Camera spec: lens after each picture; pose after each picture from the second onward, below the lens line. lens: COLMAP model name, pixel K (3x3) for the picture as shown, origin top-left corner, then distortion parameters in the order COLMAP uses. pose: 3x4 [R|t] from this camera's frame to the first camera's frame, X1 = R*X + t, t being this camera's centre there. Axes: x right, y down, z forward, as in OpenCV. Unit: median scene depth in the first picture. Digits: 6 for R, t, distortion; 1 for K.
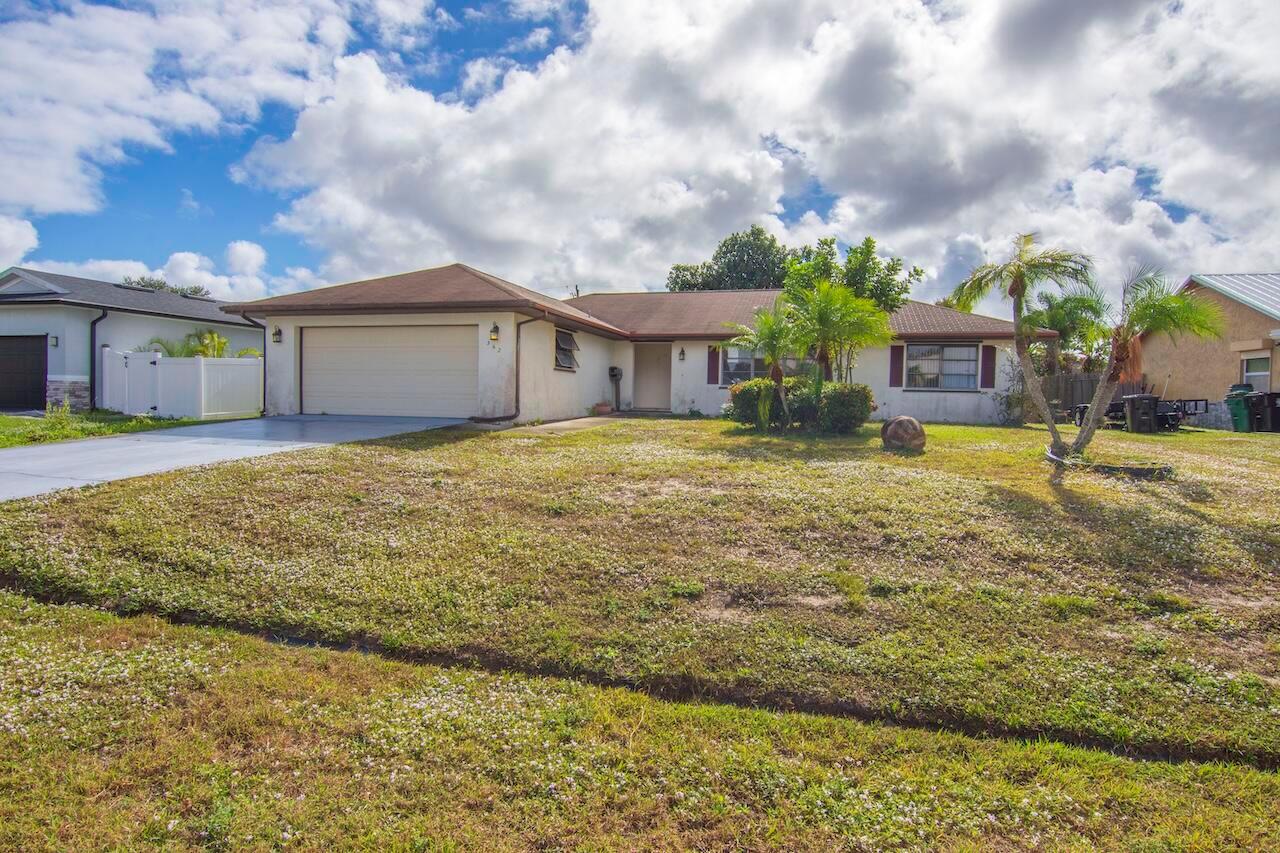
lens RADIAL K [[661.5, 0, 638.3], [0, 661.5, 421.2], [0, 0, 1]] dist [-0.000784, 0.001031]
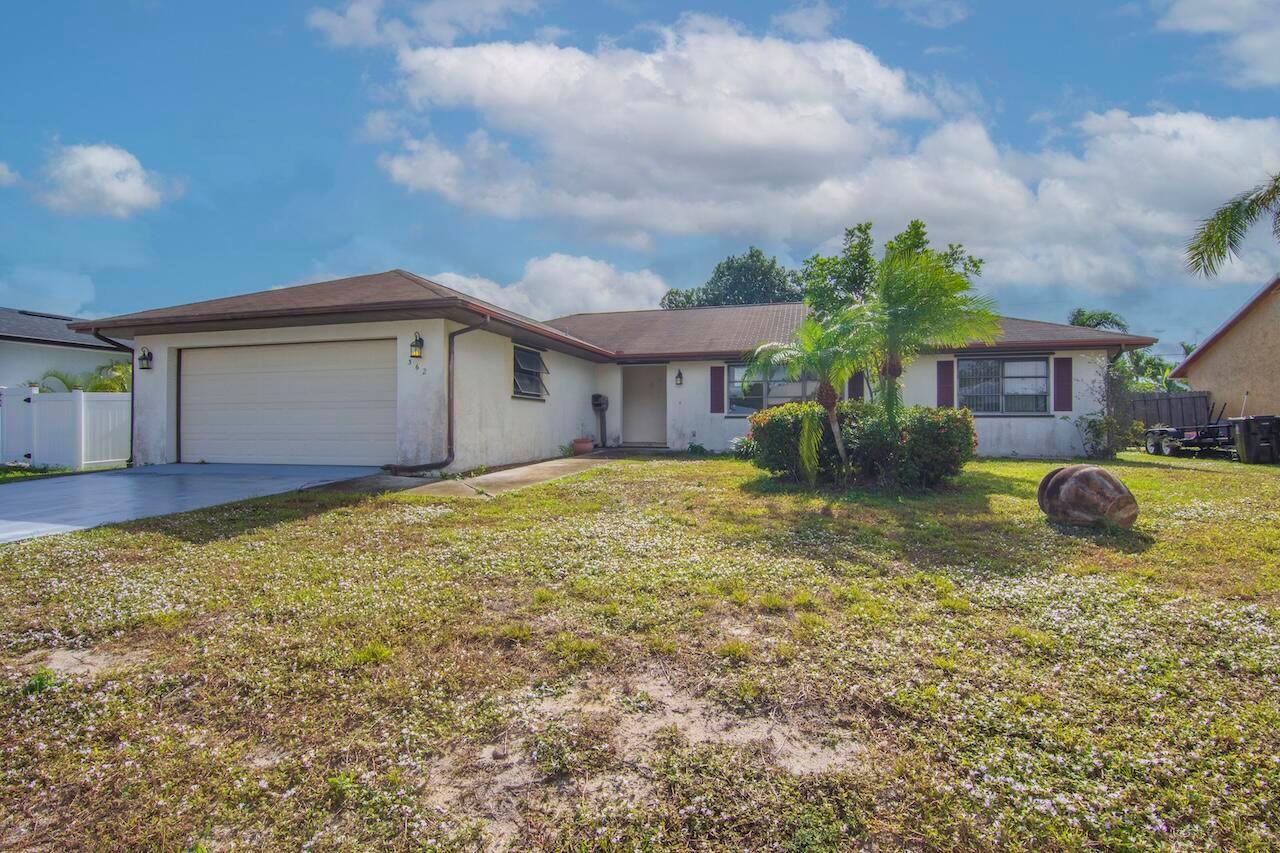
lens RADIAL K [[624.1, 0, 639.0], [0, 624.1, 418.8], [0, 0, 1]] dist [-0.012000, 0.000838]
pose [[0.999809, -0.019532, -0.001078, 0.017478], [0.019456, 0.998604, -0.049107, -0.014235], [0.002036, 0.049076, 0.998793, 0.253634]]
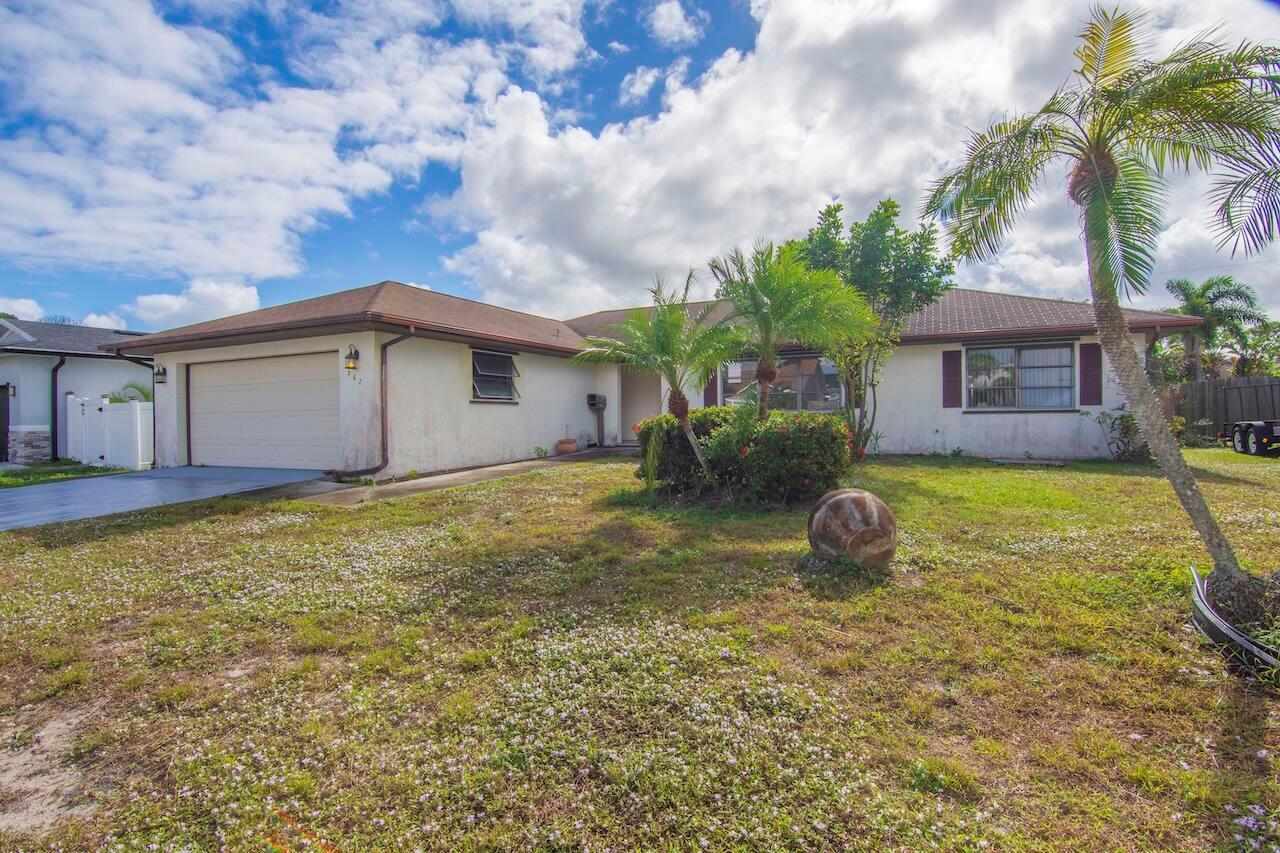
lens RADIAL K [[624.1, 0, 628.4], [0, 624.1, 423.2], [0, 0, 1]] dist [-0.012000, 0.000838]
pose [[0.982882, -0.029733, -0.181821, 0.171054], [0.024621, 0.999237, -0.030306, -0.023862], [0.182583, 0.025311, 0.982865, 0.276025]]
